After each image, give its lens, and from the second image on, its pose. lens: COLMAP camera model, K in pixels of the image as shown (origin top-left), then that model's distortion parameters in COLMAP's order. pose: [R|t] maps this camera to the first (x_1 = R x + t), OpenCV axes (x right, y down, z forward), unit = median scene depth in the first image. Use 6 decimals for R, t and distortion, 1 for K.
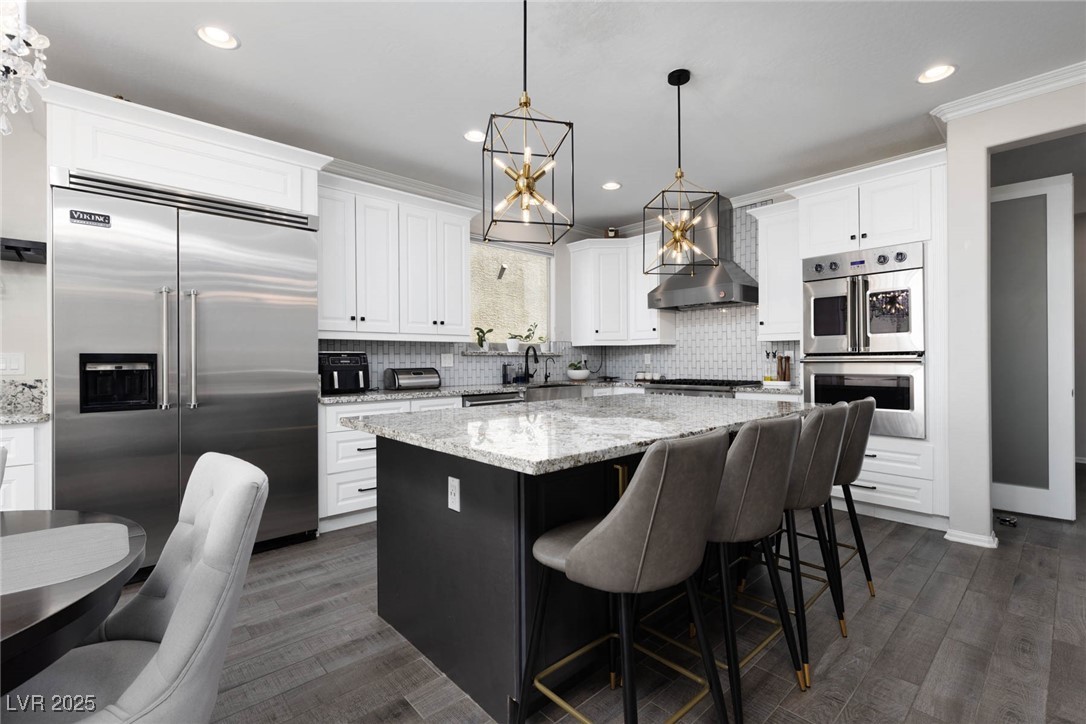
lens RADIAL K [[488.2, 0, 543.0], [0, 488.2, 362.0], [0, 0, 1]] dist [0.011407, -0.000489]
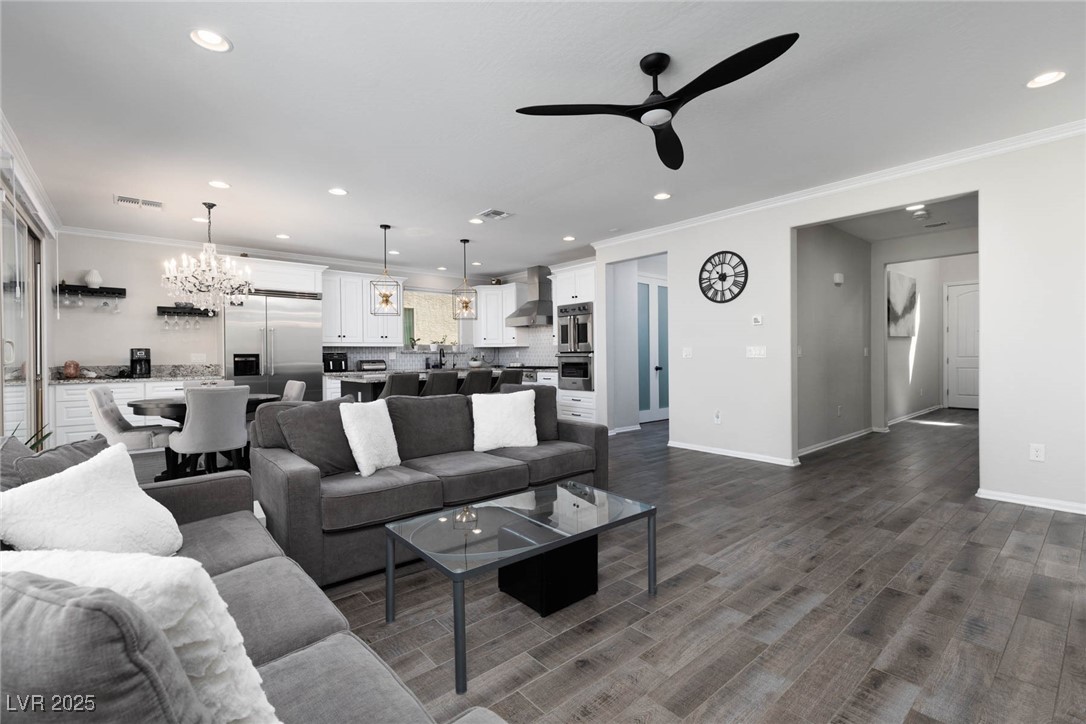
lens RADIAL K [[479.8, 0, 545.9], [0, 479.8, 357.6], [0, 0, 1]] dist [0.002667, 0.000033]
pose [[0.999537, -0.002399, -0.030317, 0.513585], [0.002484, 0.999993, 0.002795, -0.000582], [0.030310, -0.002869, 0.999536, -0.949898]]
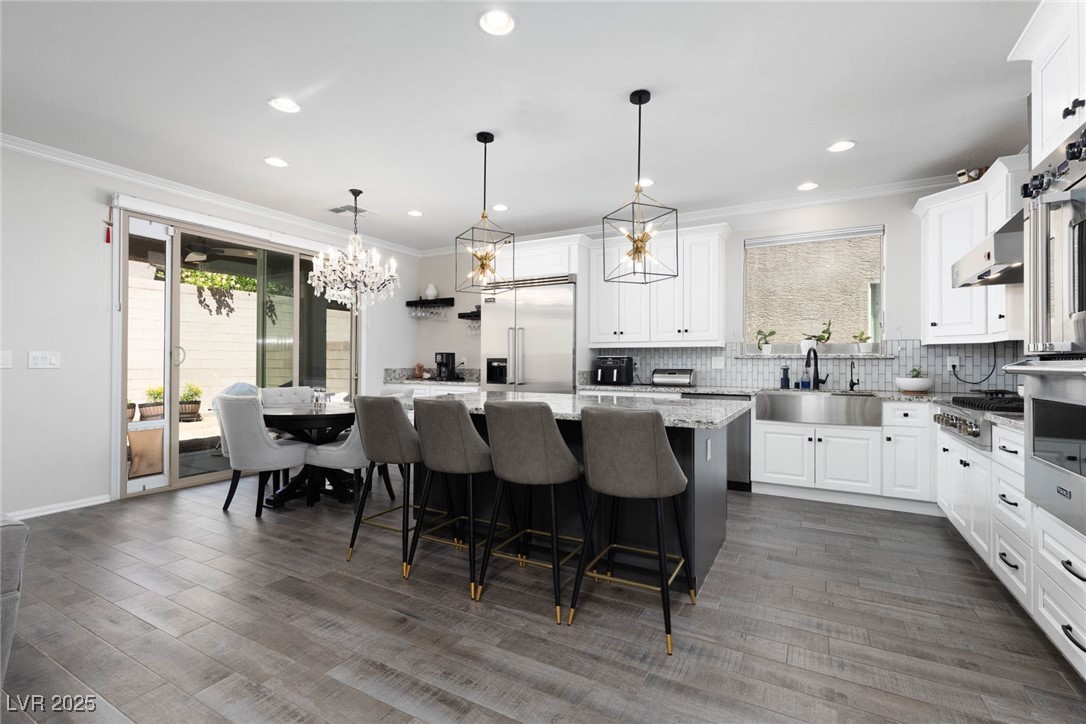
lens RADIAL K [[479.8, 0, 545.9], [0, 479.8, 357.6], [0, 0, 1]] dist [0.002667, 0.000033]
pose [[0.310472, -0.003380, -0.950577, 0.814611], [-0.011044, 0.999913, -0.007163, -0.003862], [0.950518, 0.012722, 0.310407, 0.330408]]
